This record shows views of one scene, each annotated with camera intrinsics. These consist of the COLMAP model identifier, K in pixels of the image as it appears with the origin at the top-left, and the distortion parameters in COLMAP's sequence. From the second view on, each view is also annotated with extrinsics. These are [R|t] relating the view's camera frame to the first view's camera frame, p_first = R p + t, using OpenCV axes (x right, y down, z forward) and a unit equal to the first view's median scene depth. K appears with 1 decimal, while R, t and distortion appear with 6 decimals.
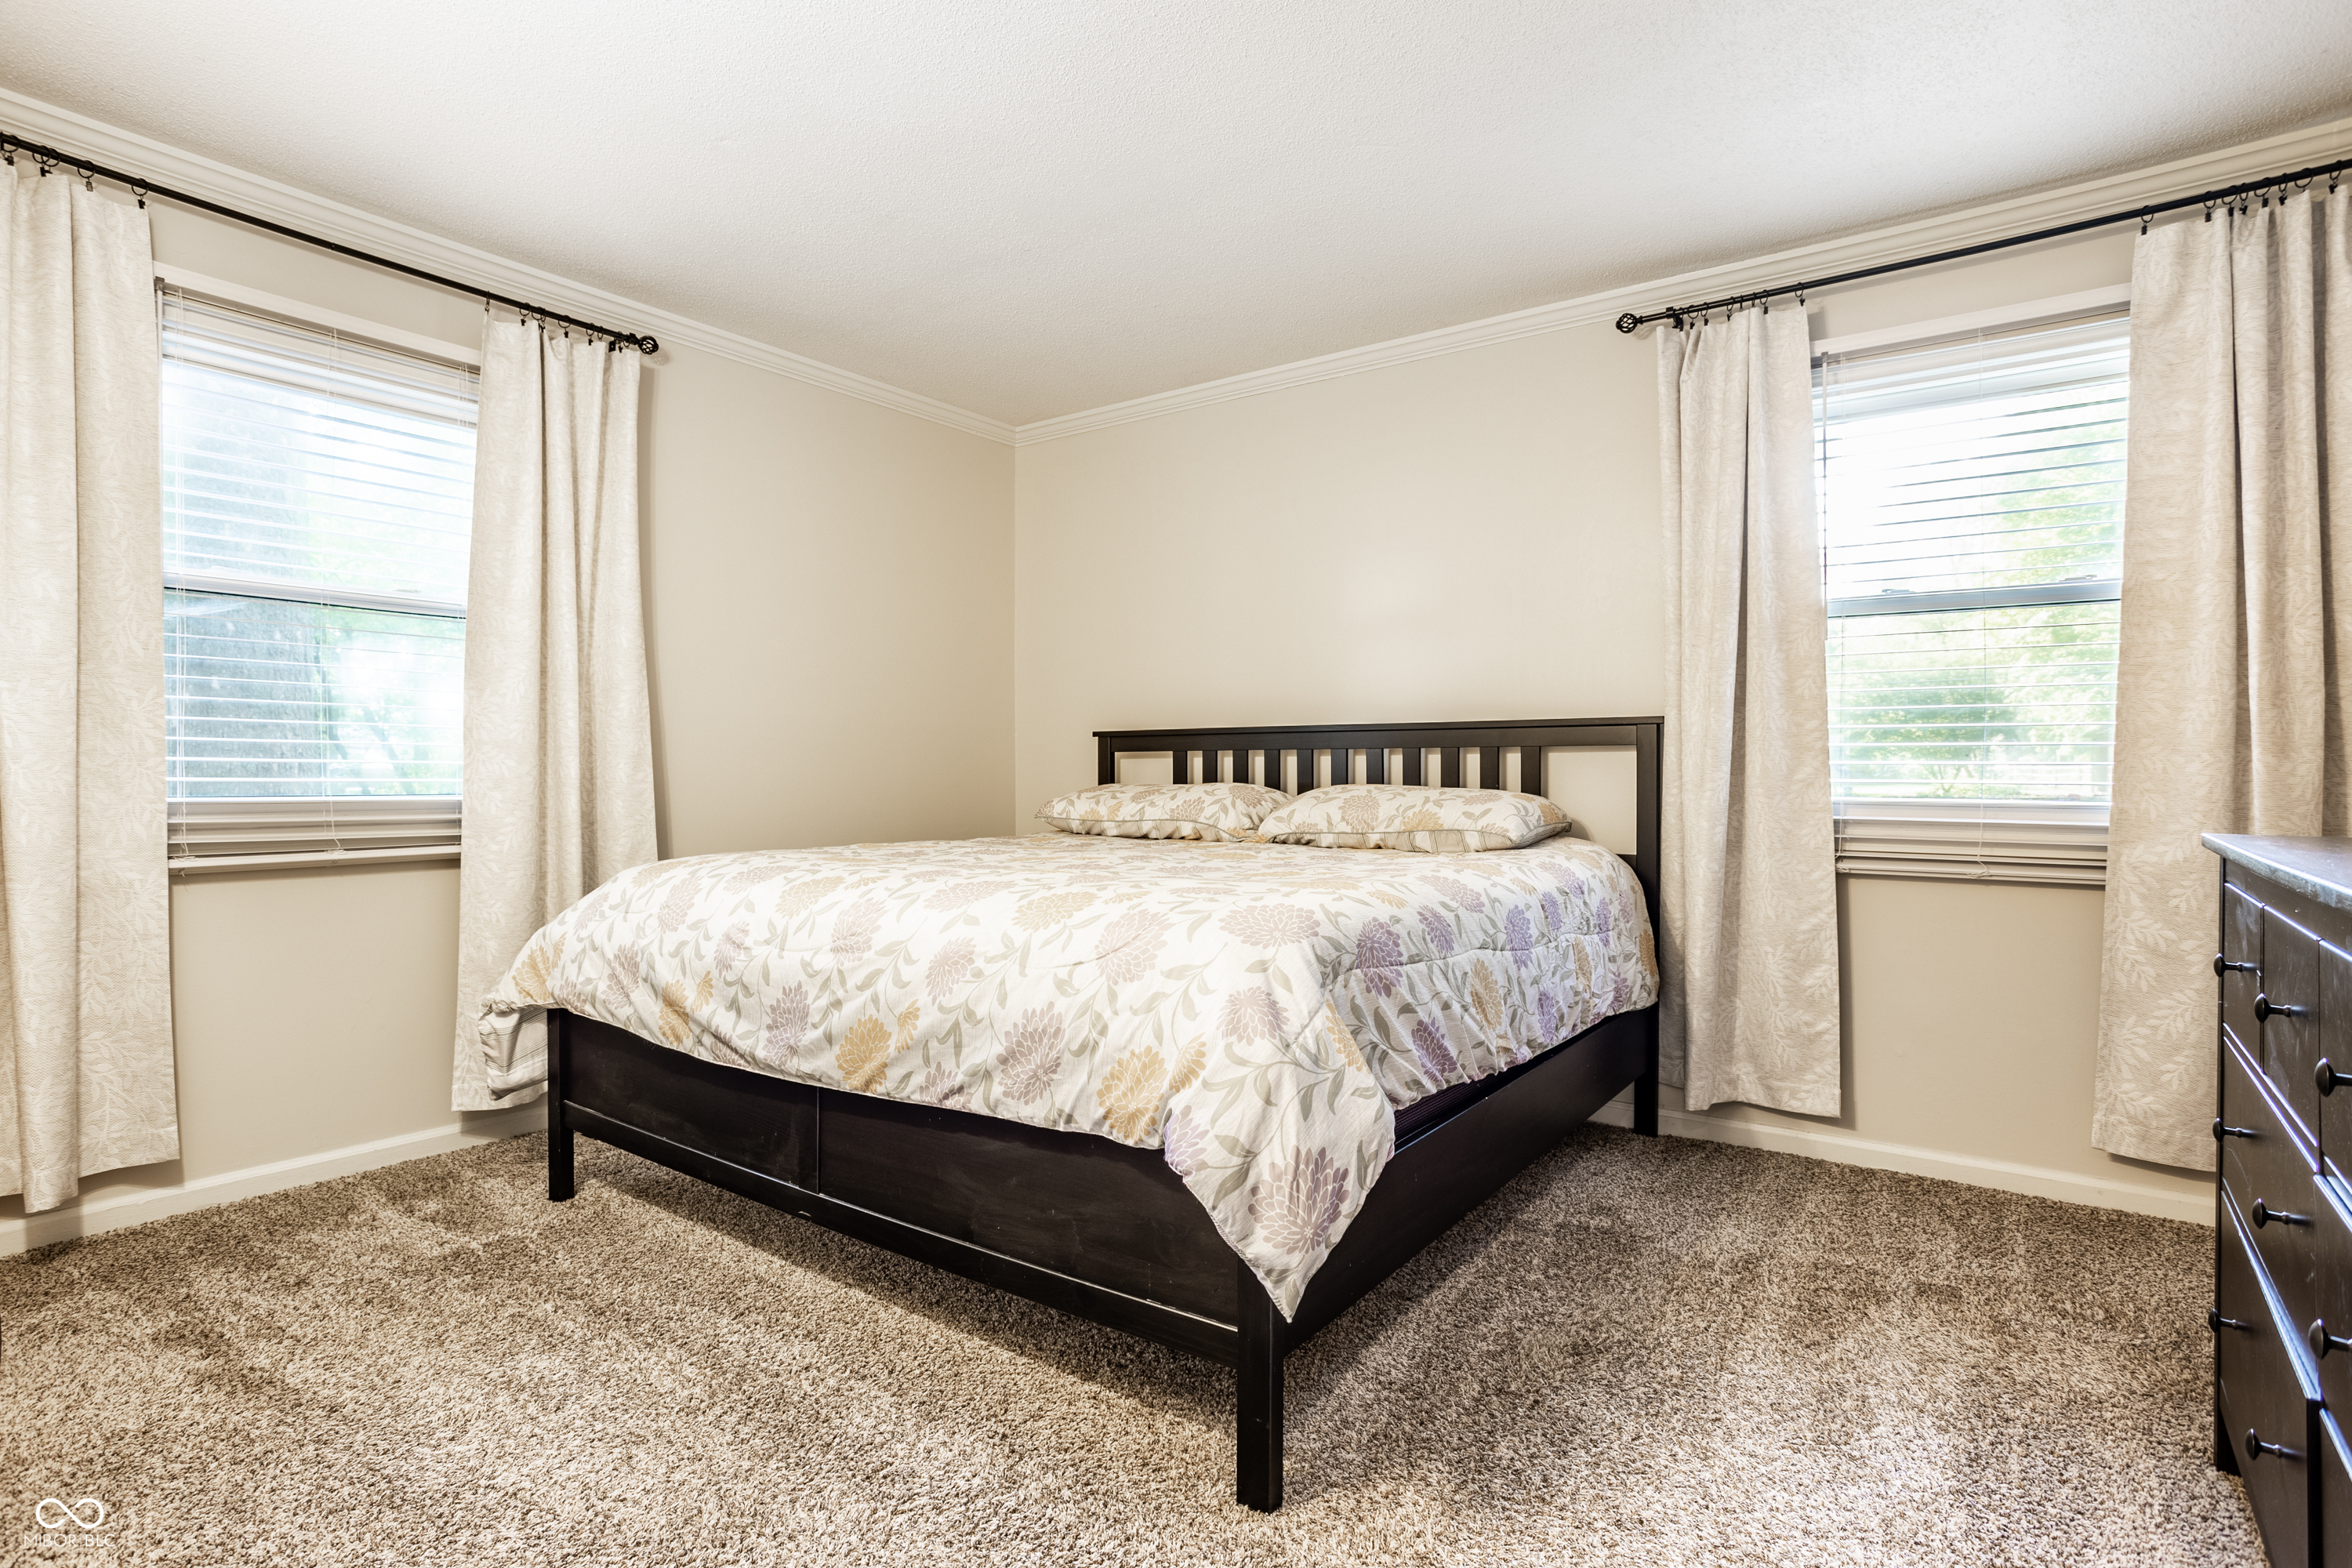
lens RADIAL K [[1163.1, 0, 1167.9], [0, 1163.1, 776.2], [0, 0, 1]] dist [-0.051900, 0.030642]
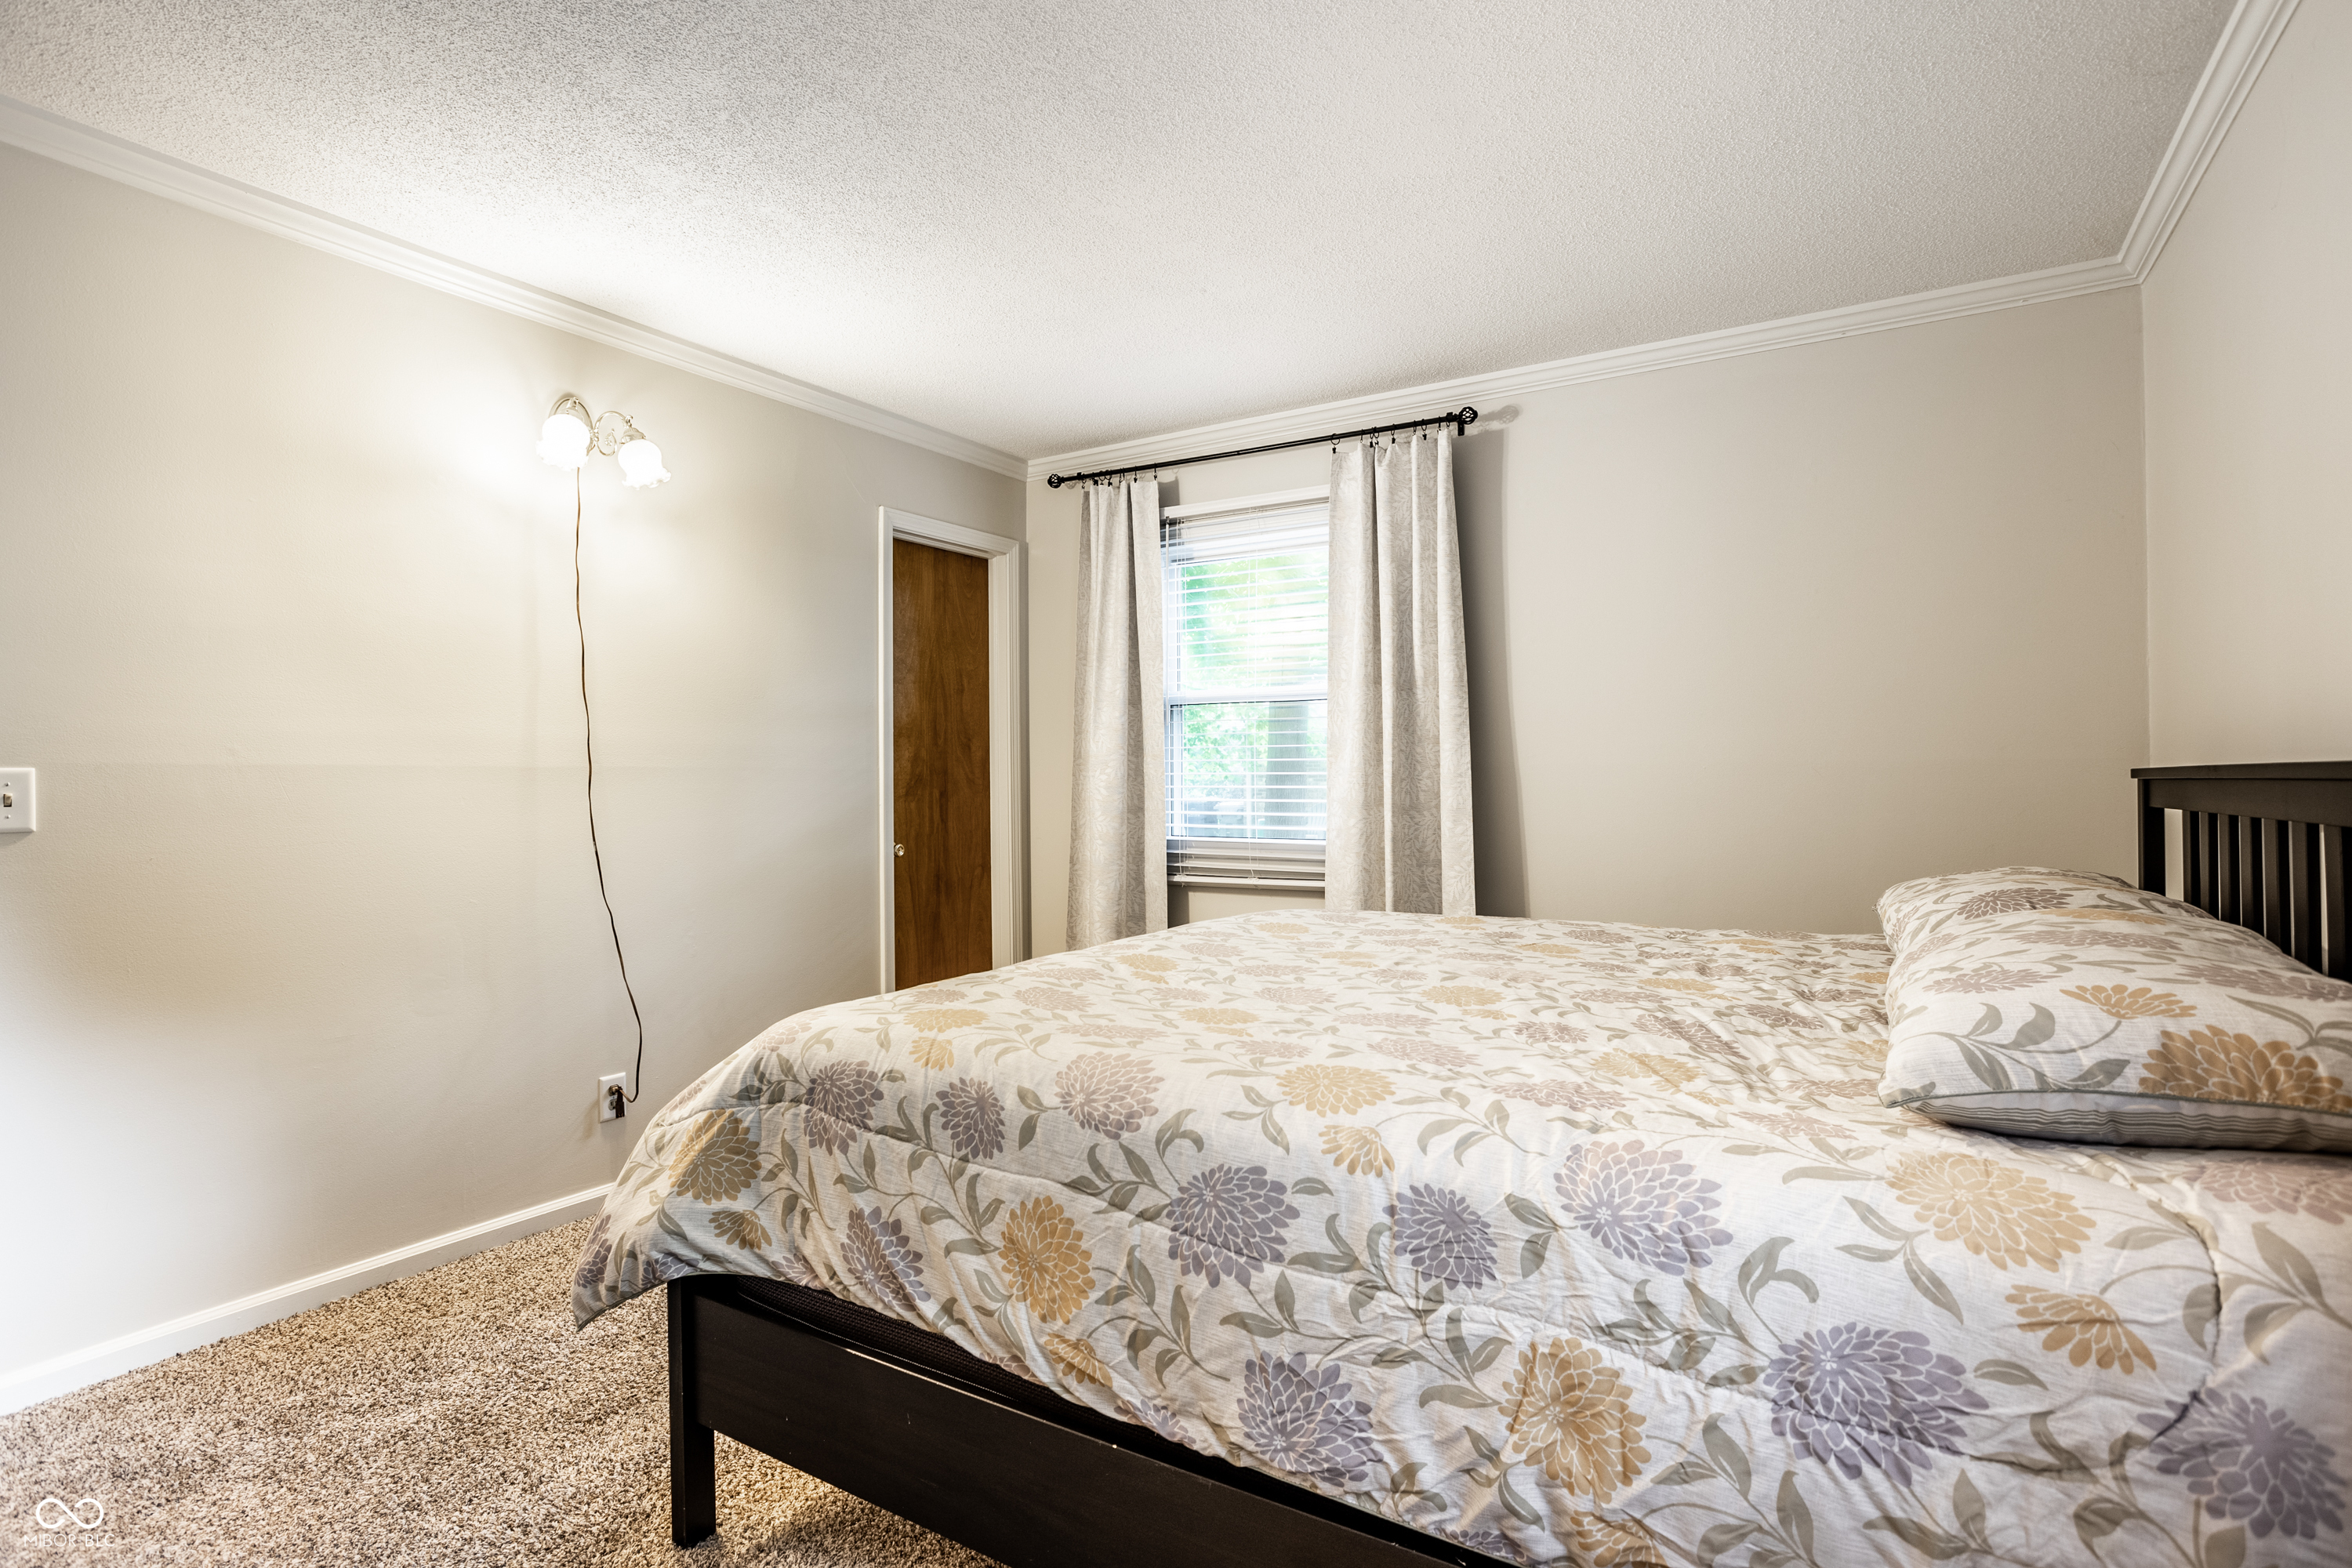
lens RADIAL K [[1163.1, 0, 1167.9], [0, 1163.1, 776.2], [0, 0, 1]] dist [-0.051900, 0.030642]
pose [[0.085513, -0.005641, -0.996321, 0.690574], [0.003267, 0.999980, -0.005381, -0.052236], [0.996332, -0.002794, 0.085530, 0.773124]]
